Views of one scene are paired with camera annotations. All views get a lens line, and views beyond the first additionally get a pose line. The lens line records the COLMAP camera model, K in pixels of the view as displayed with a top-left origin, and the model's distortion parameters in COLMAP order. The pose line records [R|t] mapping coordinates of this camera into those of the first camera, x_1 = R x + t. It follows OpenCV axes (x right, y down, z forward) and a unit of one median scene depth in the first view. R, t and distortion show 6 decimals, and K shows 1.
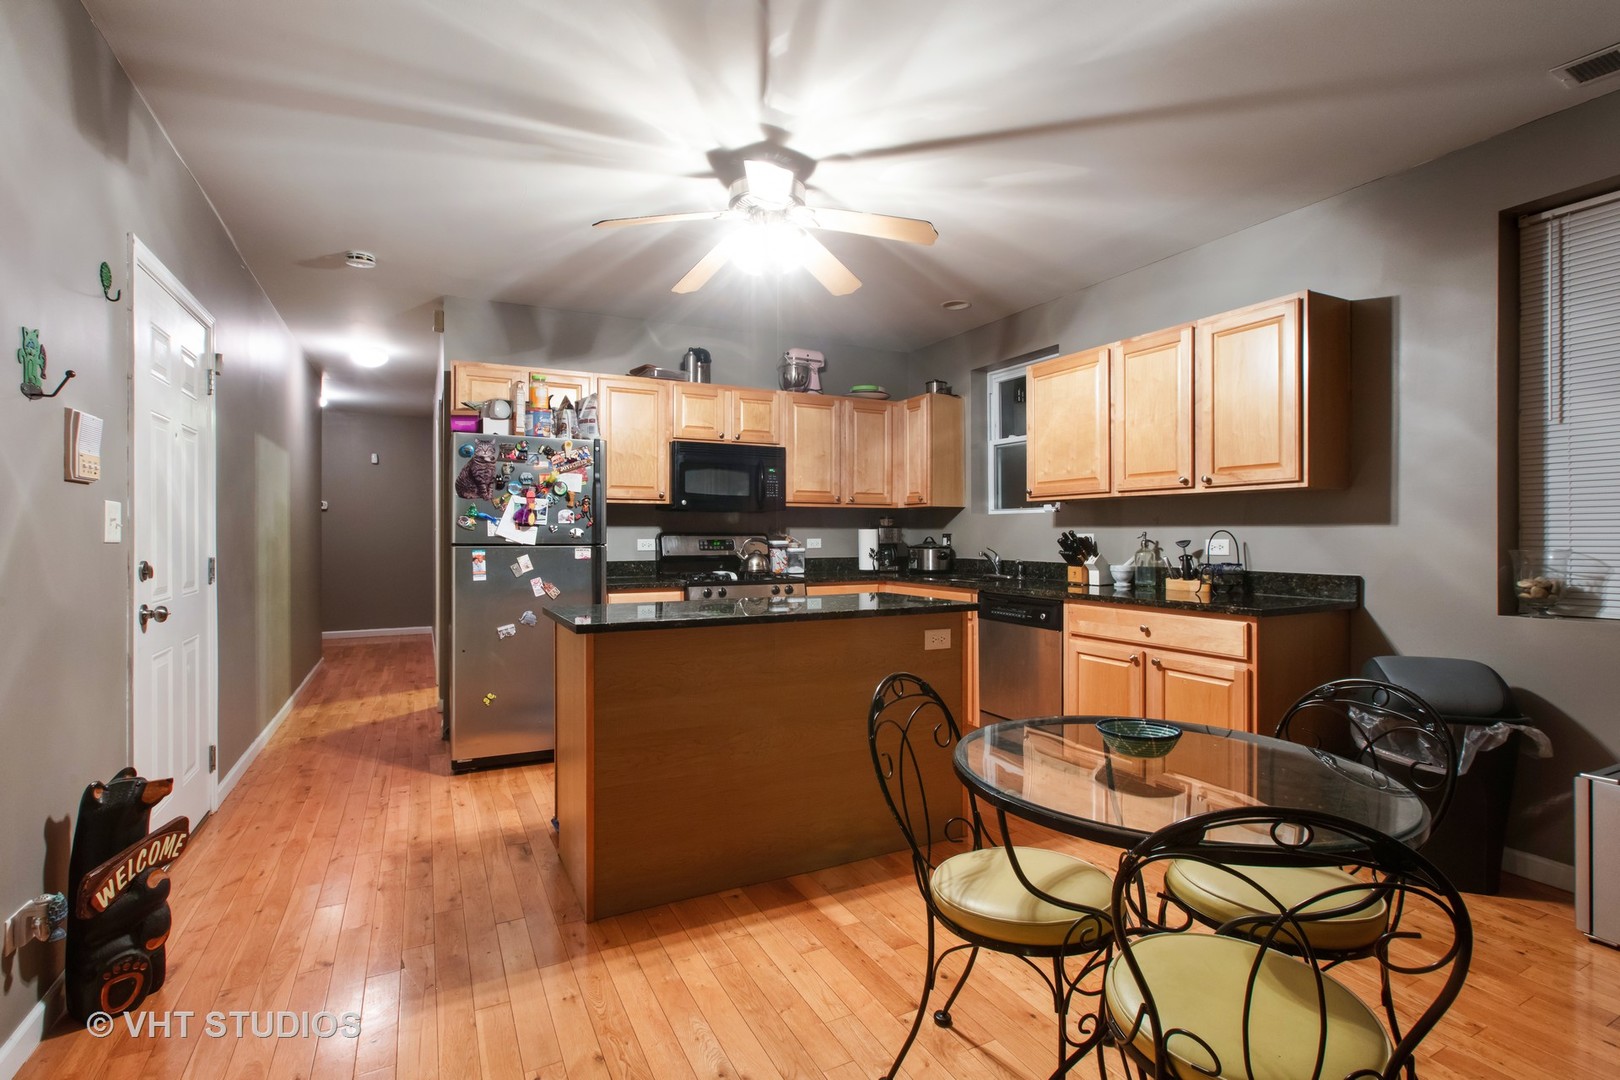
lens RADIAL K [[761.1, 0, 810.0], [0, 761.1, 540.0], [0, 0, 1]] dist [-0.000567, -0.000064]
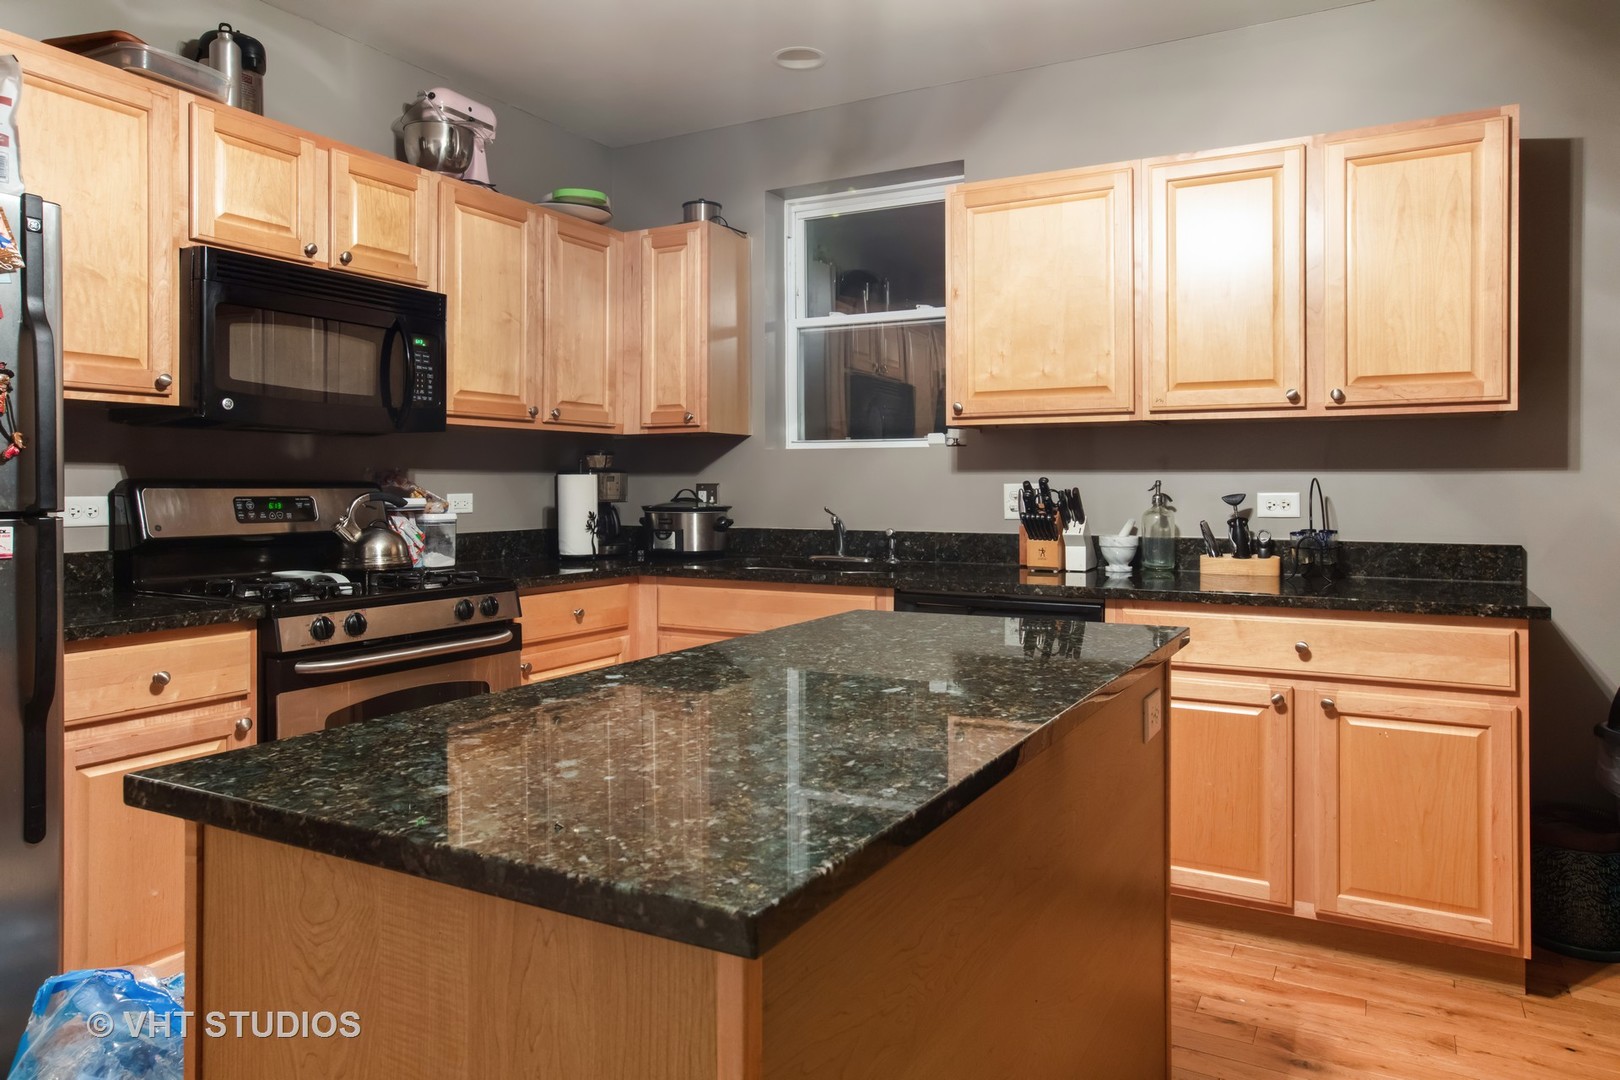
lens RADIAL K [[1077.6, 0, 808.8], [0, 1077.6, 487.6], [0, 0, 1]] dist [-0.052544, 0.087839]
pose [[0.832447, -0.000786, 0.554104, -0.216683], [0.003871, 0.999983, -0.004397, -0.001833], [-0.554091, 0.005805, 0.832436, 0.357683]]
